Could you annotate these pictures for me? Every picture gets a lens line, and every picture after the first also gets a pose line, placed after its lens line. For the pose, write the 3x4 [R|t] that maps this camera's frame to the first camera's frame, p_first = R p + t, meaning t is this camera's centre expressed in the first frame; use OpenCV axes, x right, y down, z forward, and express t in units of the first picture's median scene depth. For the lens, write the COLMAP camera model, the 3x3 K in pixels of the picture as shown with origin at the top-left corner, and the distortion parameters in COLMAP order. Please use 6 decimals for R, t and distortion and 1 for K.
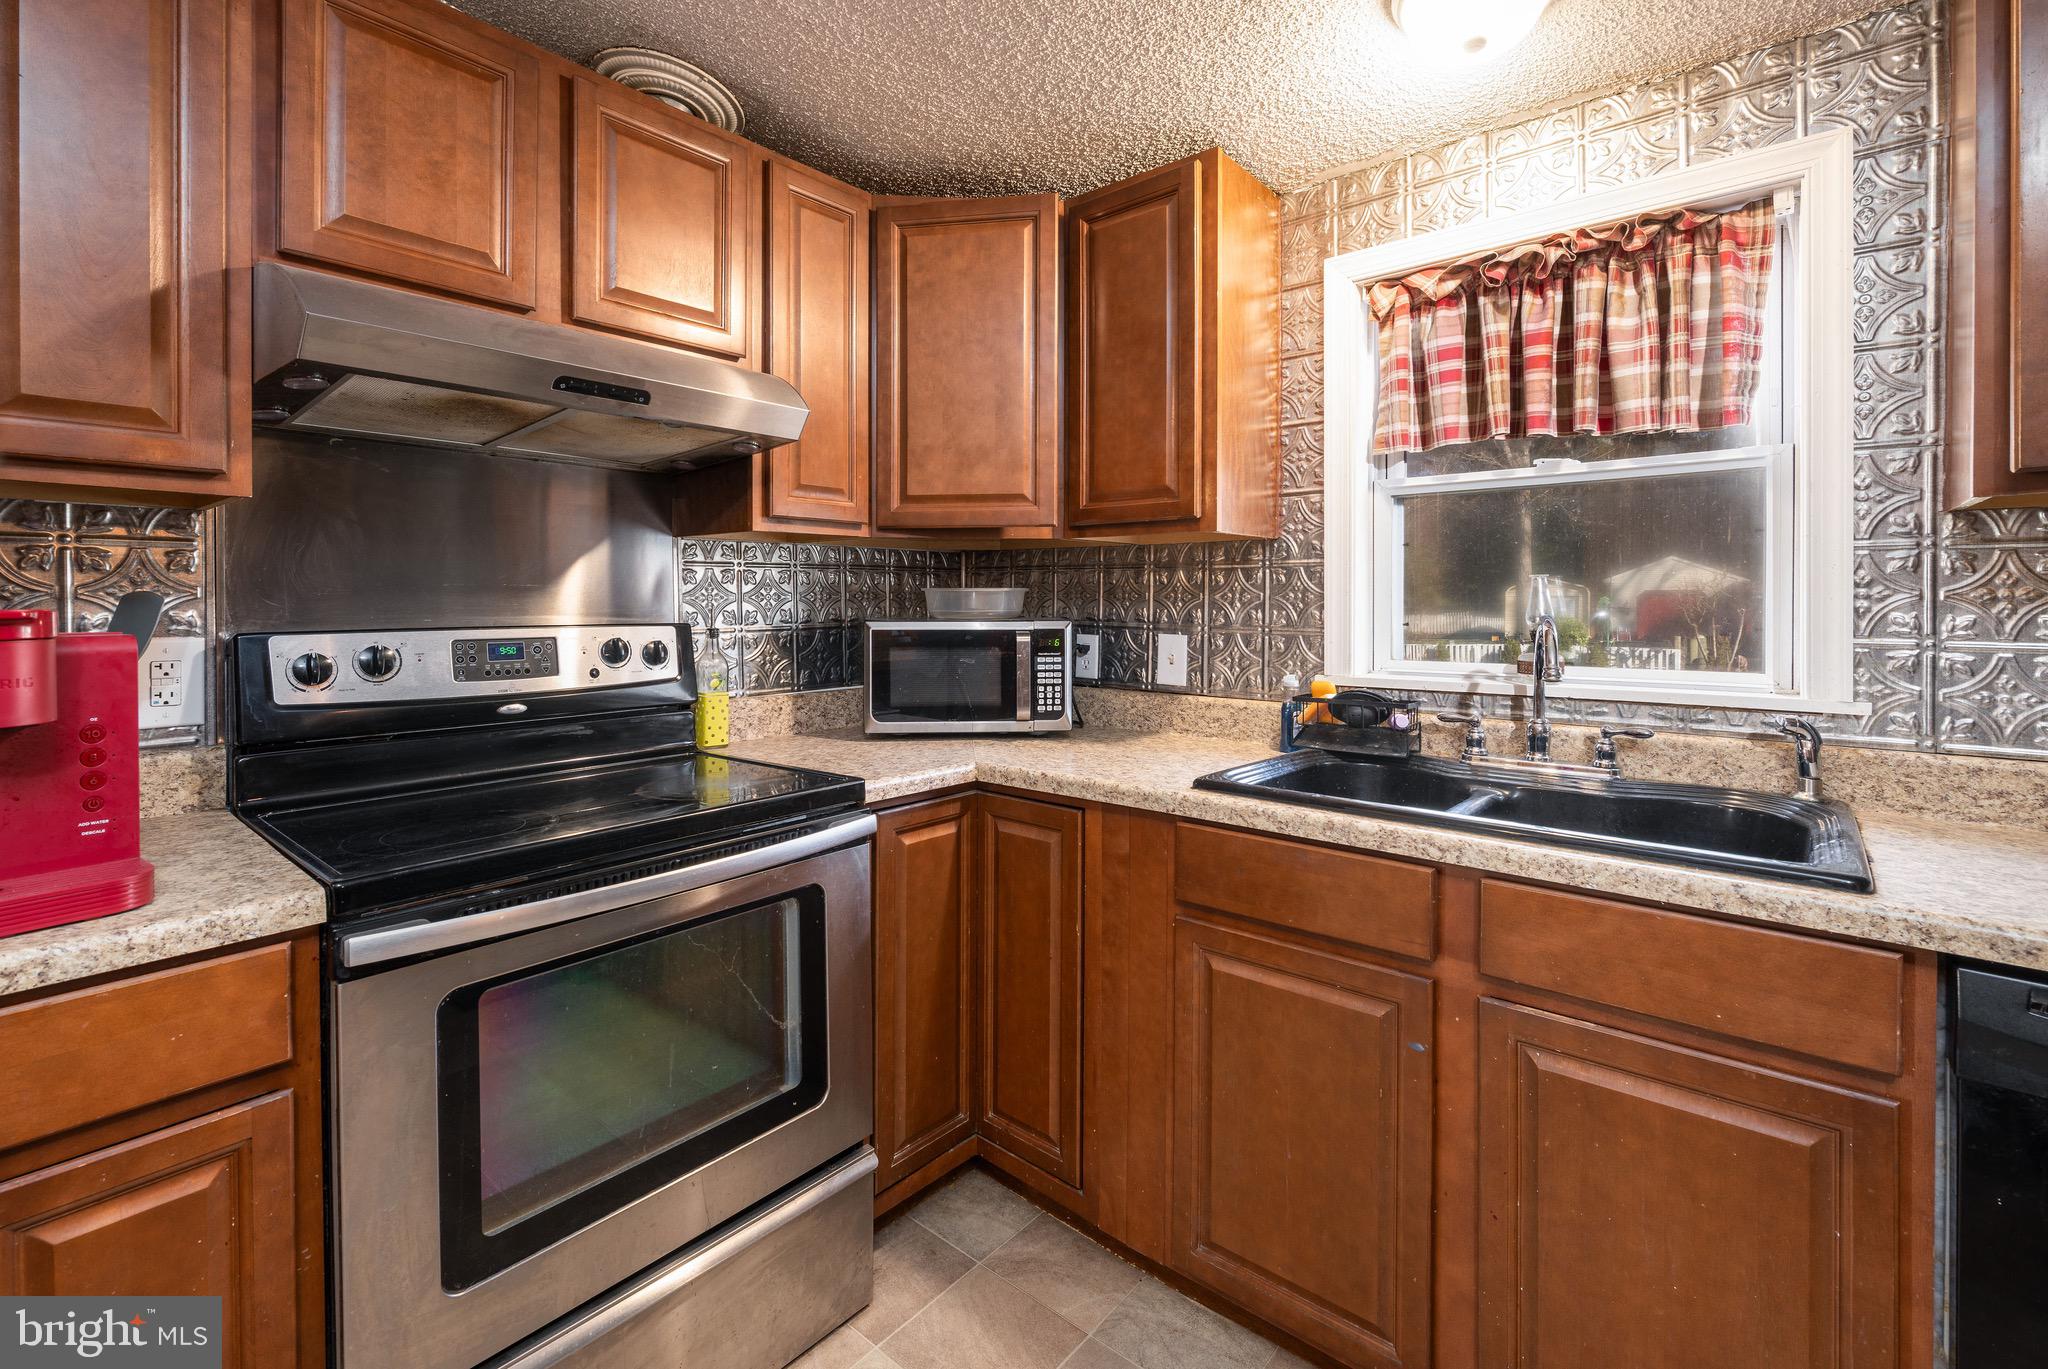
lens RADIAL K [[900.7, 0, 1016.0], [0, 900.7, 604.7], [0, 0, 1]] dist [-0.002057, -0.000276]
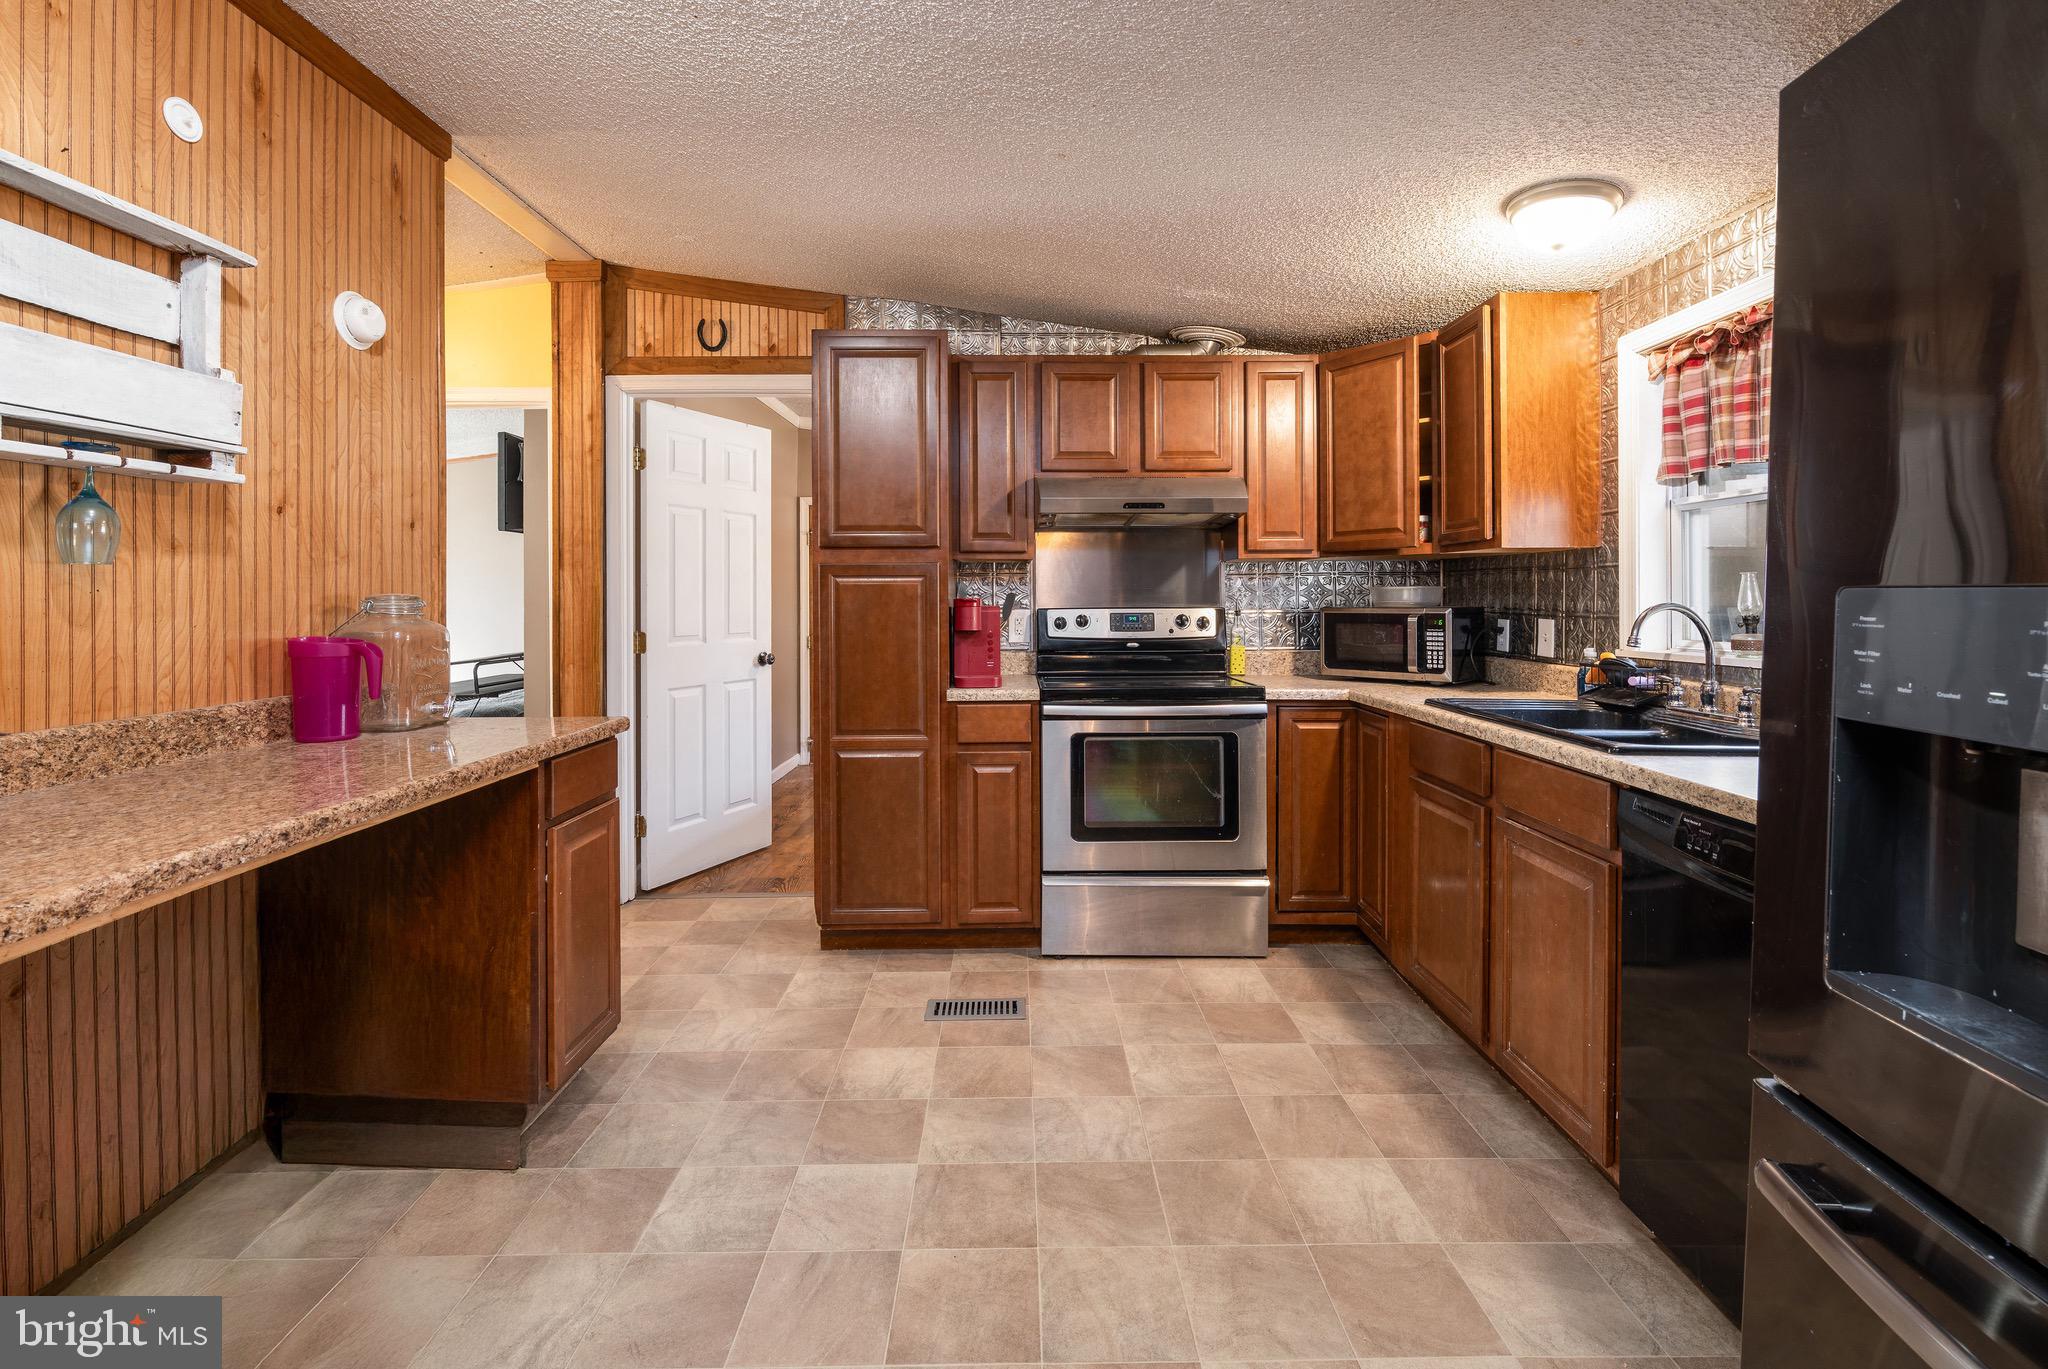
lens RADIAL K [[865.6, 0, 1026.5], [0, 865.6, 600.4], [0, 0, 1]] dist [-0.000743, -0.000071]
pose [[0.666176, 0.000090, -0.745794, 0.778726], [-0.000361, 1.000000, -0.000202, 0.006998], [0.745794, 0.000404, 0.666176, -0.556180]]
